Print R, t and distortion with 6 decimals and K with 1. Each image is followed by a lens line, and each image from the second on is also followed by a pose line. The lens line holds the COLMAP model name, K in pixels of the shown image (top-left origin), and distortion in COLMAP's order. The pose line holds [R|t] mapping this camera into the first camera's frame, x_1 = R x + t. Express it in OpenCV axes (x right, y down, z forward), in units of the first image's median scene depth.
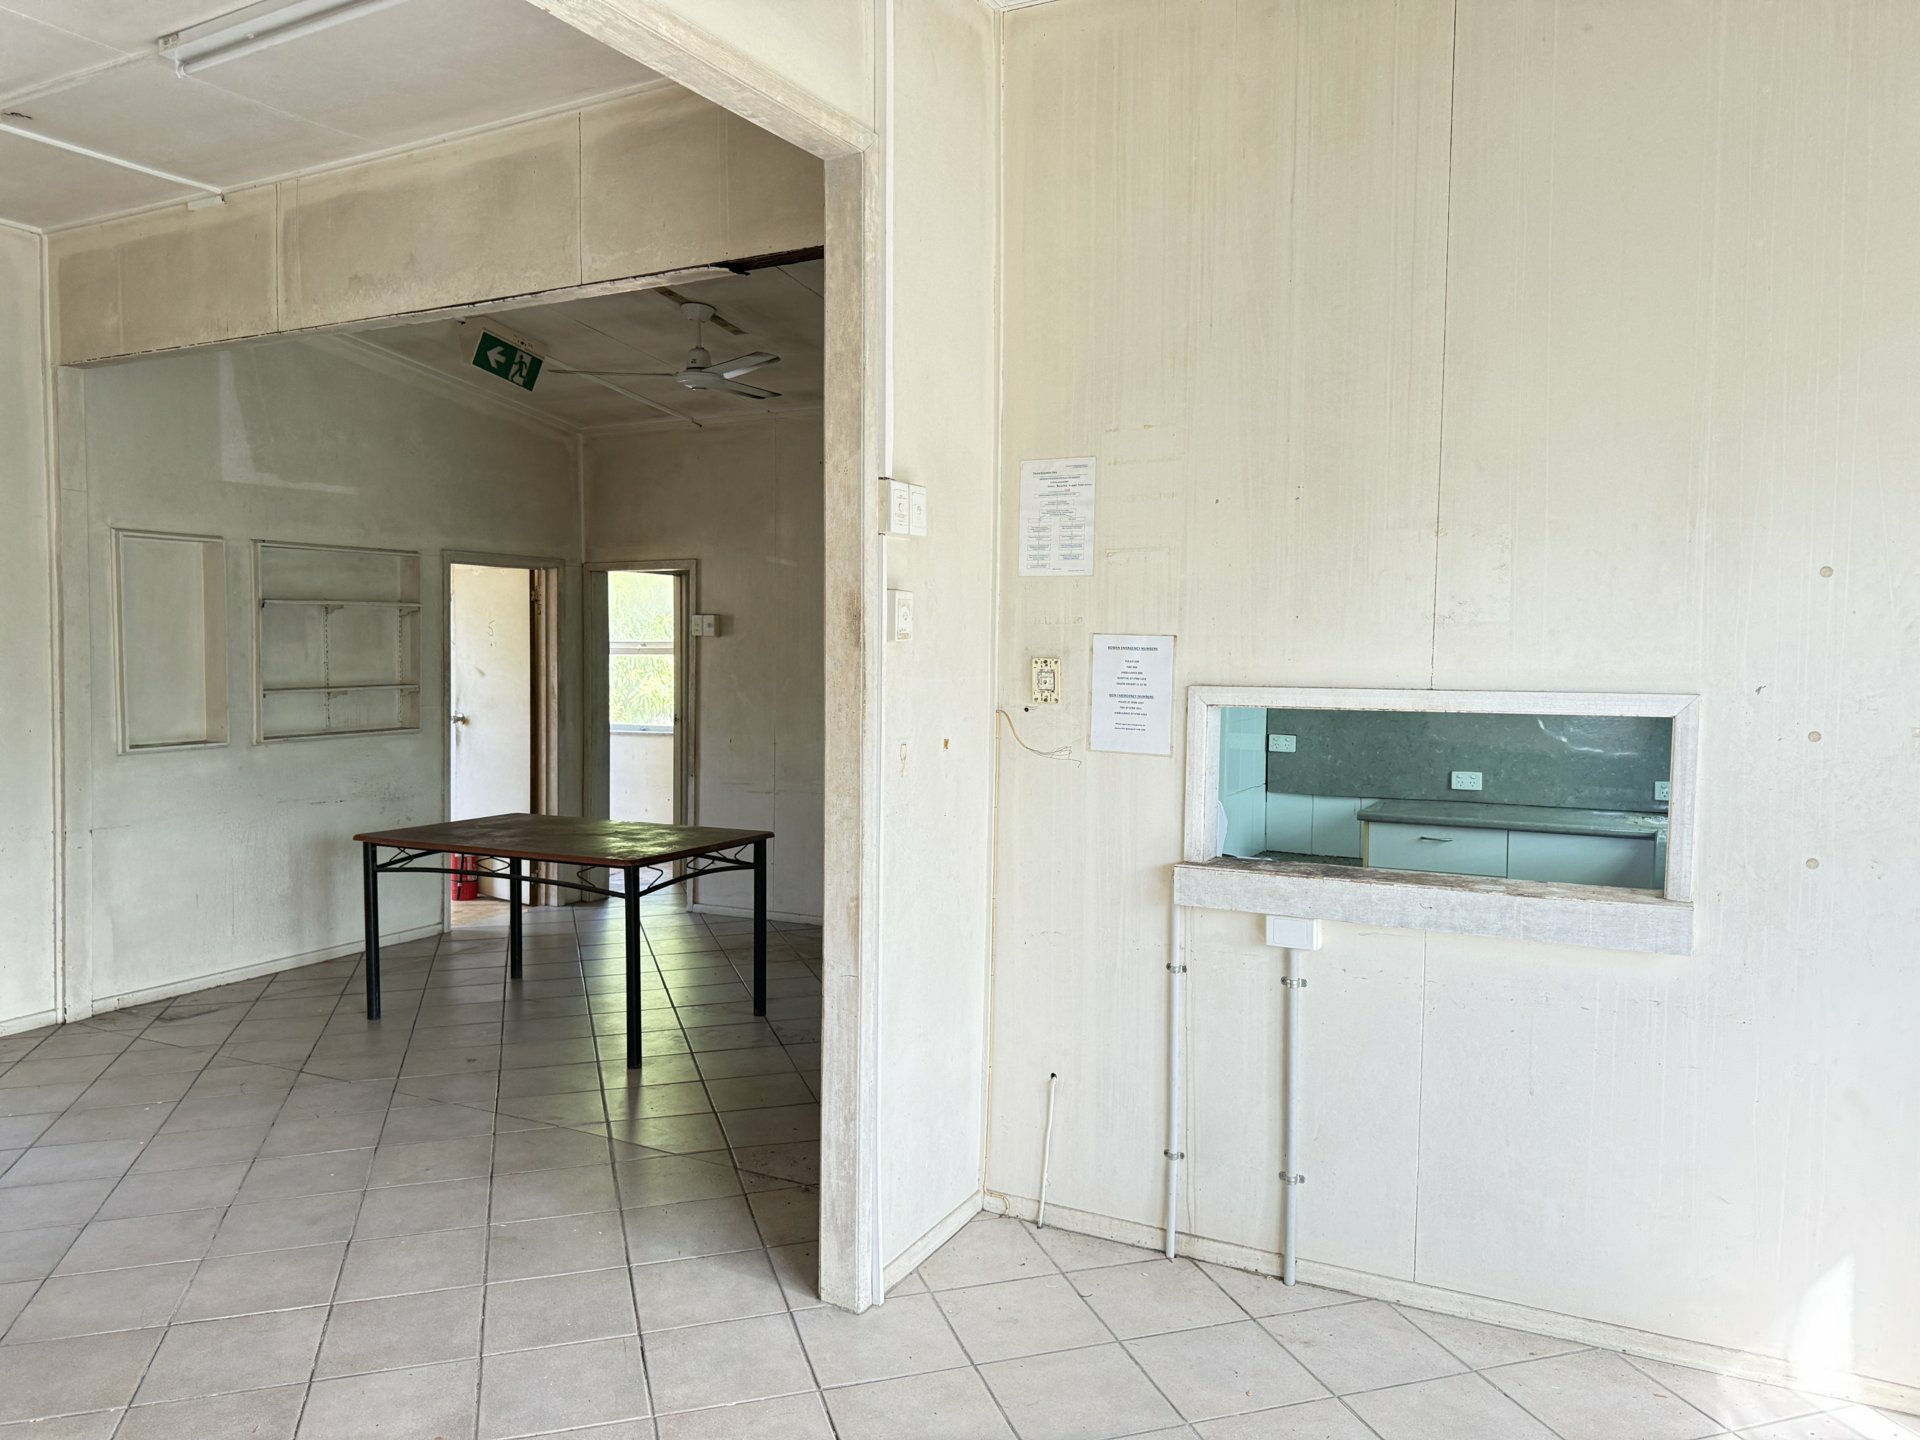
lens RADIAL K [[1332.4, 0, 960.0], [0, 1332.4, 720.0], [0, 0, 1]] dist [0.112178, -0.177913]
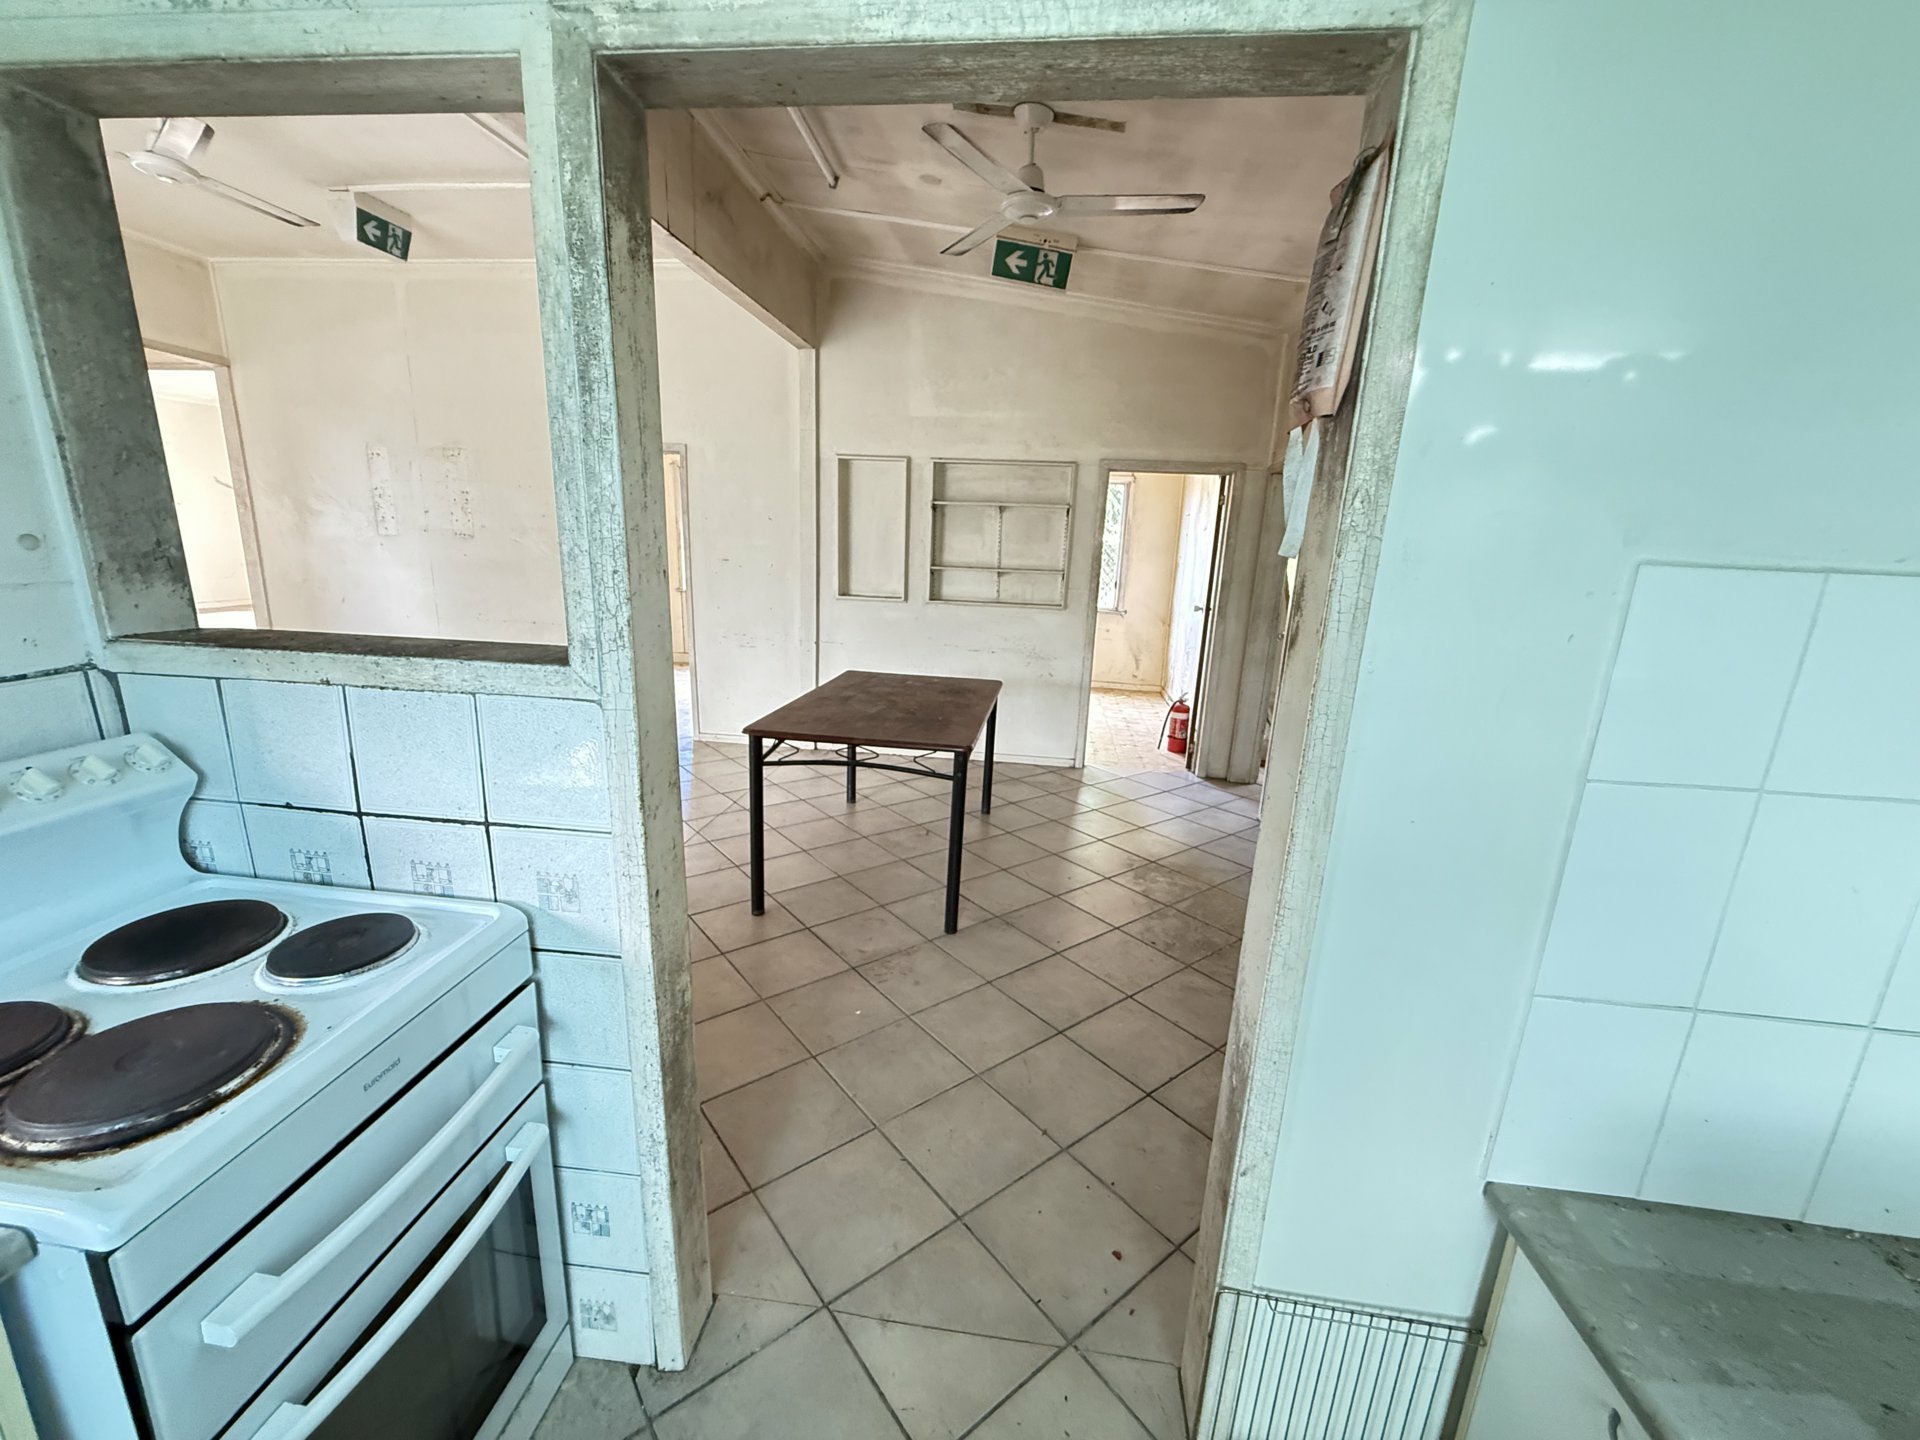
lens RADIAL K [[763.8, 0, 954.0], [0, 763.8, 720.8], [0, 0, 1]] dist [-0.003196, -0.000401]
pose [[0.354976, 0.224930, -0.907413, 0.301181], [-0.094190, 0.974290, 0.204661, -0.033042], [0.930118, 0.012820, 0.367036, 0.794588]]
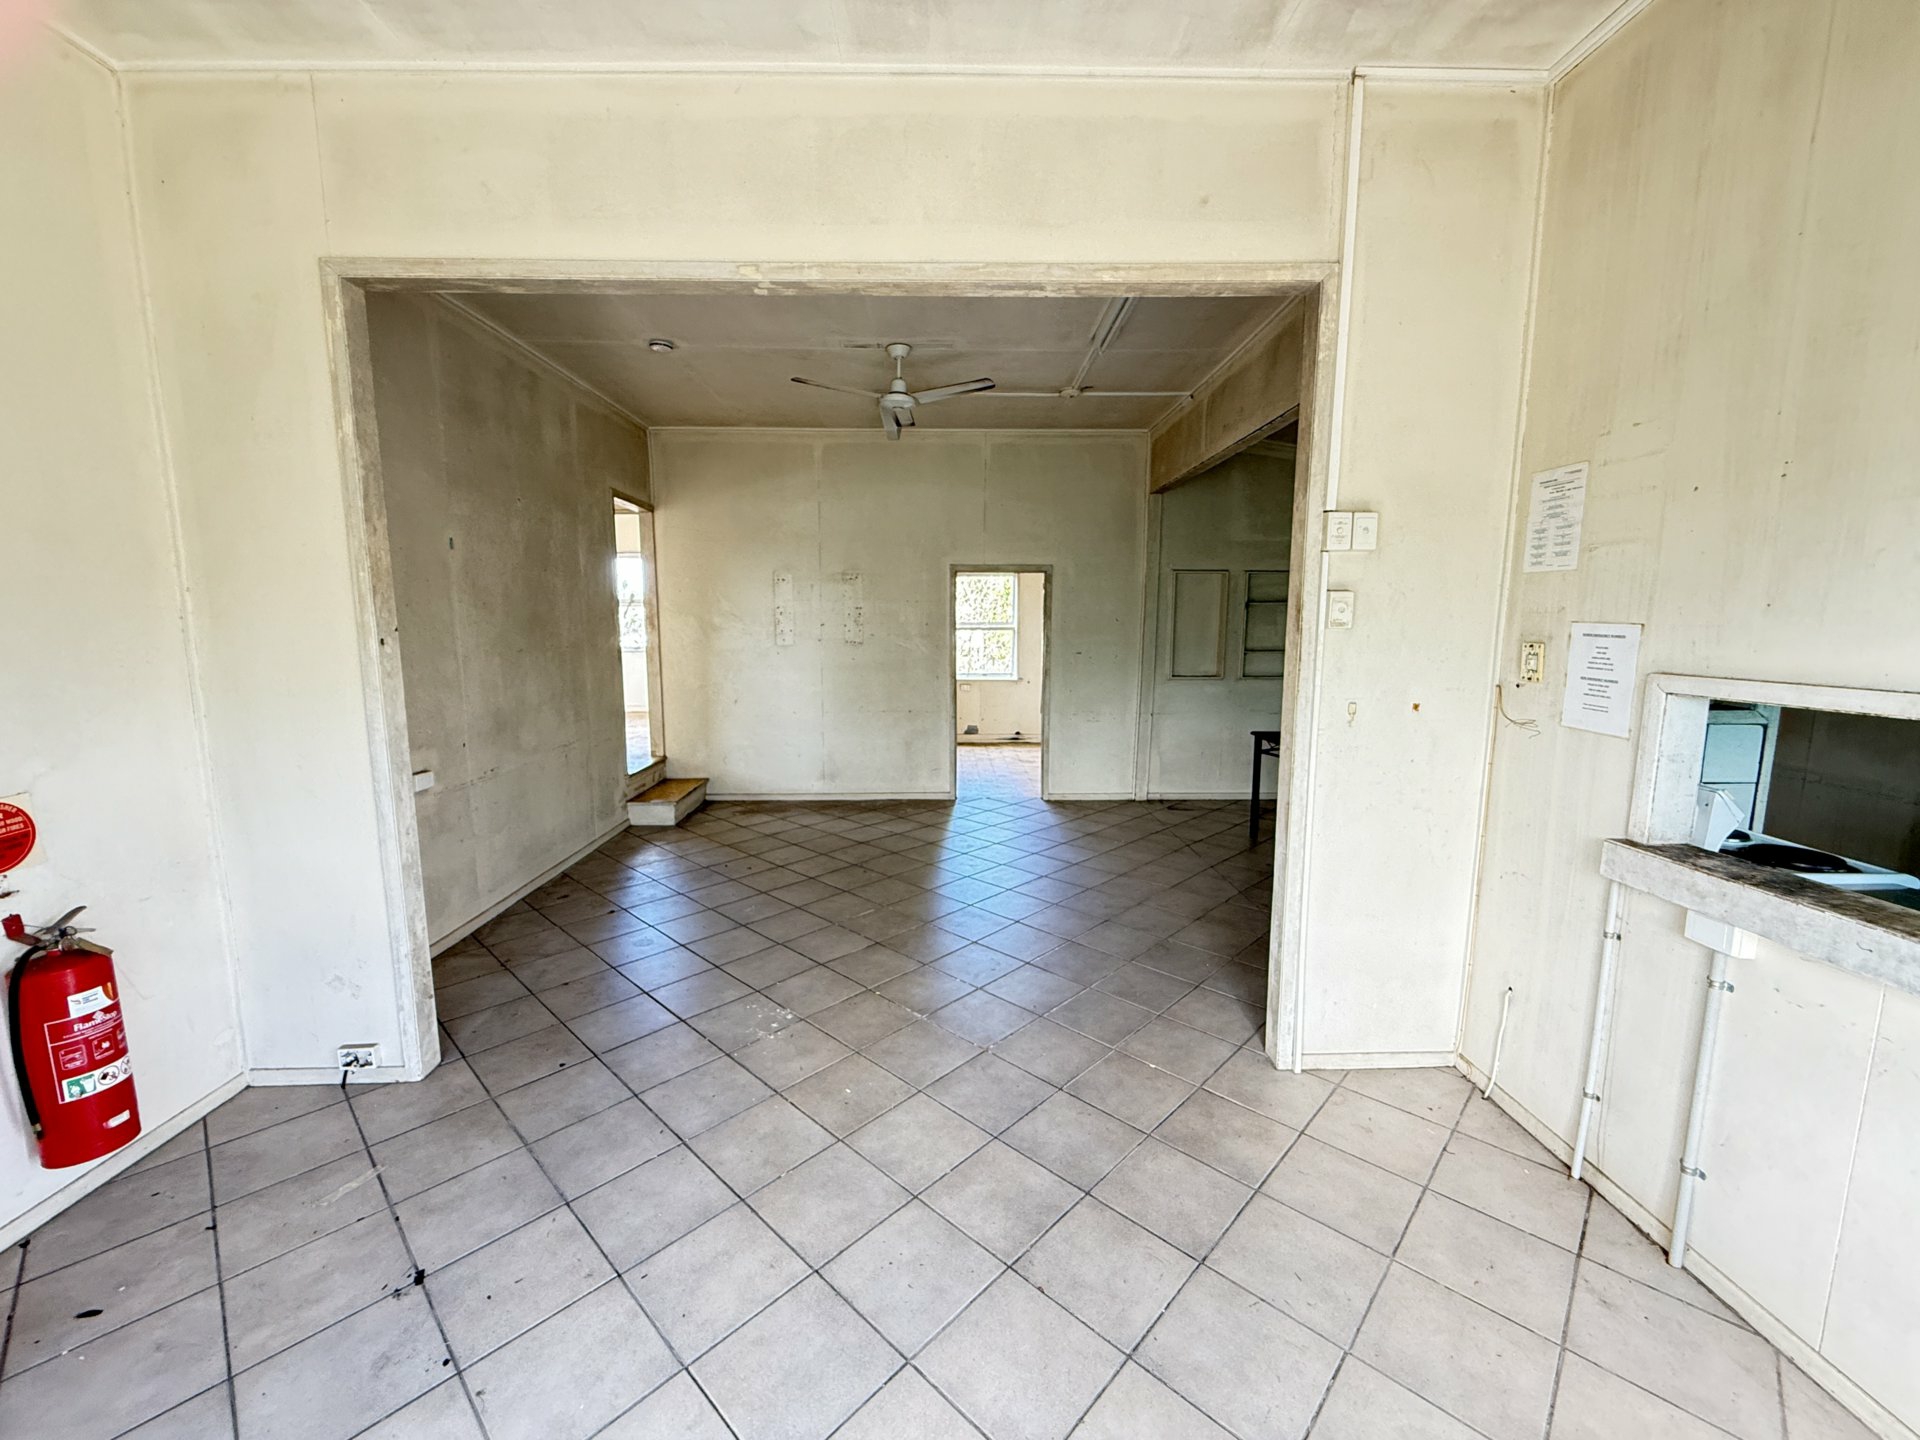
lens RADIAL K [[763.8, 0, 954.0], [0, 763.8, 720.8], [0, 0, 1]] dist [-0.003196, -0.000401]
pose [[0.480823, 0.112070, -0.869626, 0.249565], [-0.050841, 0.993693, 0.099948, -0.011900], [0.875342, -0.003844, 0.483488, 0.141951]]
